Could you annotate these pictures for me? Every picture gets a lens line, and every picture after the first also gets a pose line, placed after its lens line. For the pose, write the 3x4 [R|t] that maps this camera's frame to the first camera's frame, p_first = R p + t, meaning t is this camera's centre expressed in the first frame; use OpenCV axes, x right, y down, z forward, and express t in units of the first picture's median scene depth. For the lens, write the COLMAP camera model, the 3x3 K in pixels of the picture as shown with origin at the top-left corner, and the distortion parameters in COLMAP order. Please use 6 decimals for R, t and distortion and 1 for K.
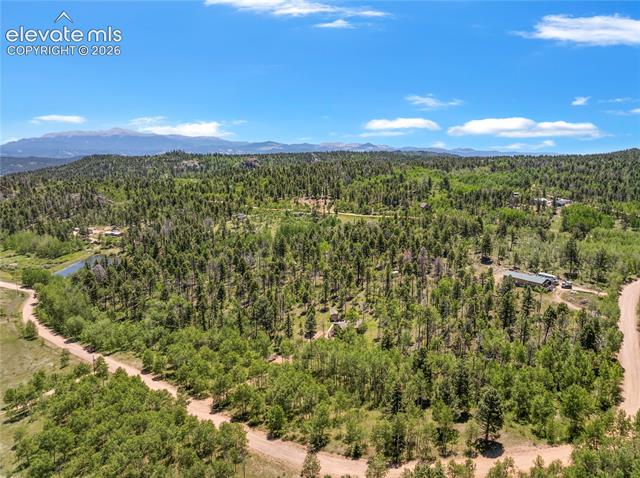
lens RADIAL K [[448.6, 0, 318.7], [0, 448.6, 237.4], [0, 0, 1]] dist [0.002403, -0.000525]
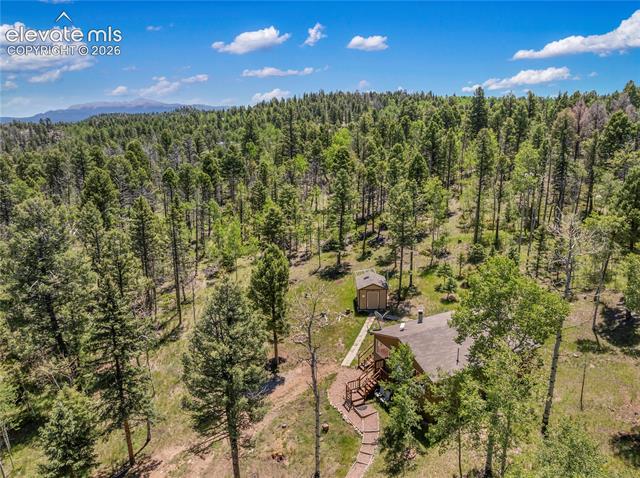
lens RADIAL K [[448.6, 0, 320.9], [0, 448.6, 239.0], [0, 0, 1]] dist [0.002403, -0.000525]
pose [[0.998857, 0.000147, -0.047793, 0.017112], [0.003215, 0.997524, 0.070247, 0.118479], [0.047685, -0.070321, 0.996384, 0.699180]]
